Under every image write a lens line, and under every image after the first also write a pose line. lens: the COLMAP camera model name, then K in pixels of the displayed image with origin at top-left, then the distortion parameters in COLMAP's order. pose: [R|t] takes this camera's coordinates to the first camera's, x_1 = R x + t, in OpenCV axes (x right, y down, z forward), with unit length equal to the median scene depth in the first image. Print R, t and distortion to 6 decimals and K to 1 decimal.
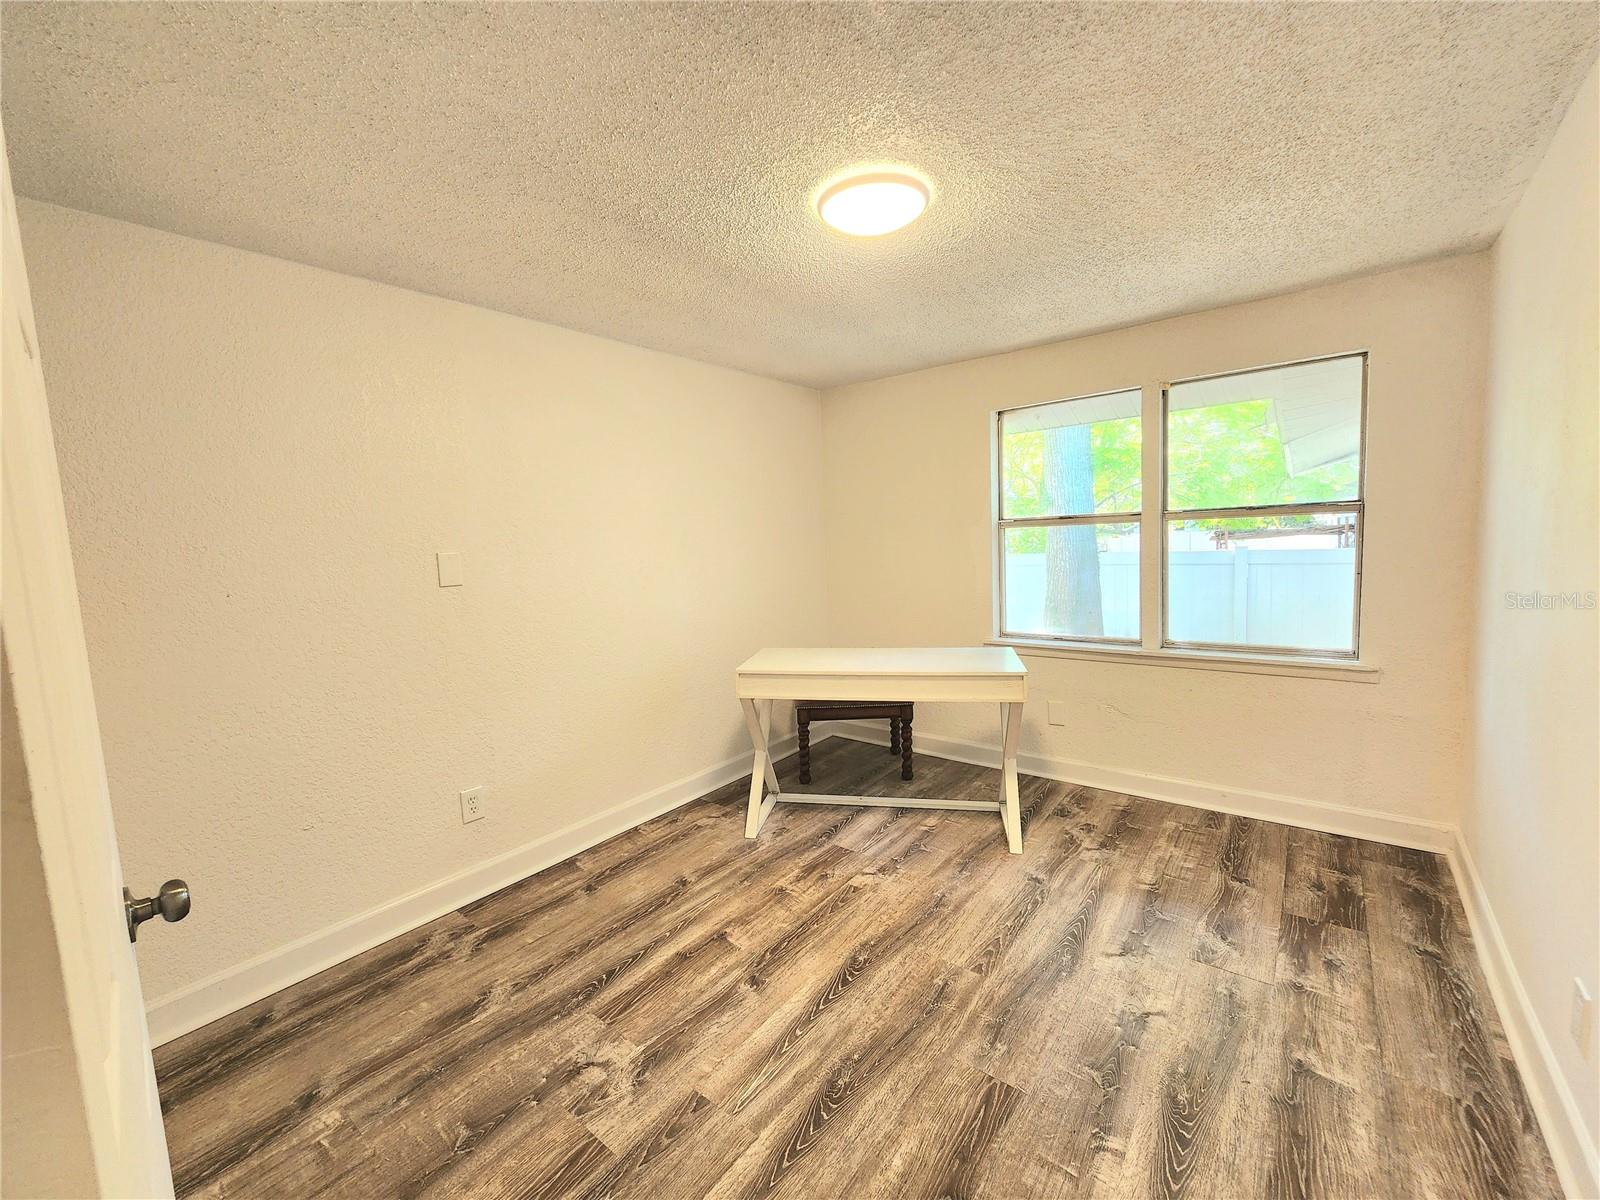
lens RADIAL K [[658.6, 0, 799.8], [0, 658.6, 599.7], [0, 0, 1]] dist [0.001465, 0.000016]
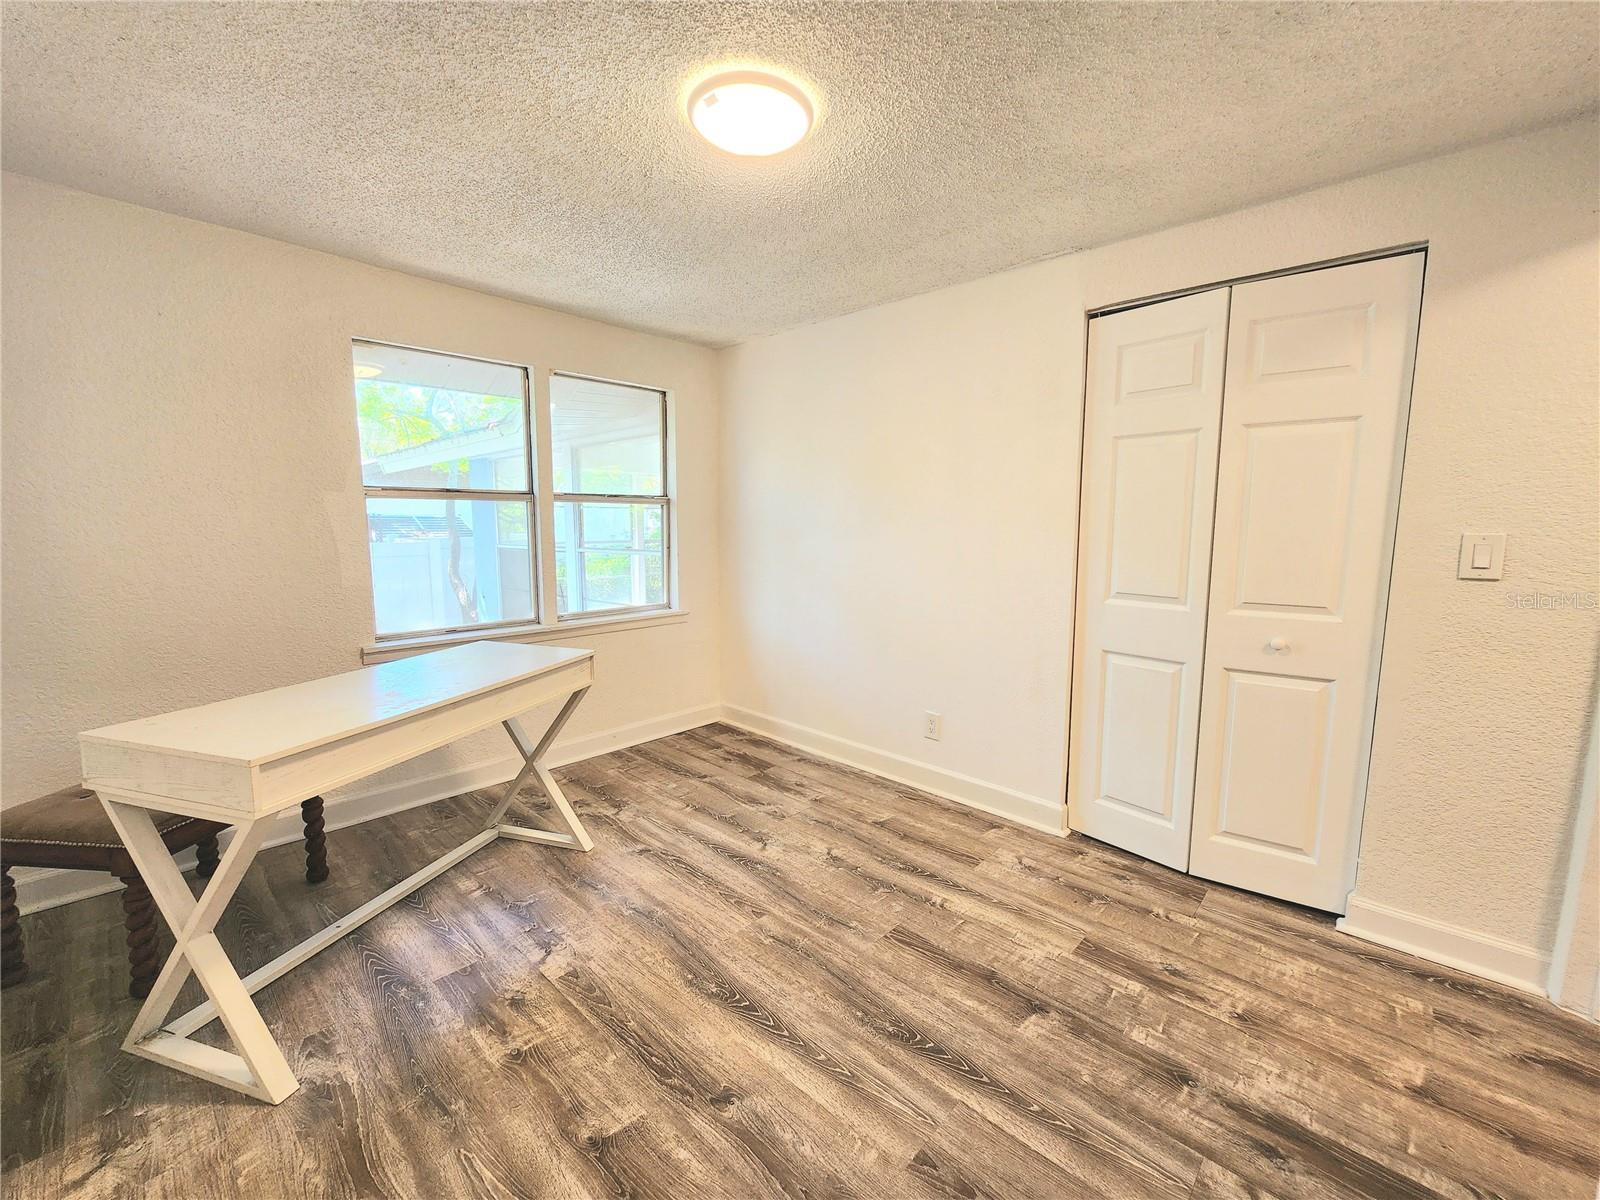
lens RADIAL K [[658.6, 0, 800.1], [0, 658.6, 600.3], [0, 0, 1]] dist [0.001465, 0.000016]
pose [[0.077752, -0.078329, 0.993891, -0.681577], [0.084653, 0.993827, 0.071702, -0.006260], [-0.993372, 0.078561, 0.083902, 0.753883]]
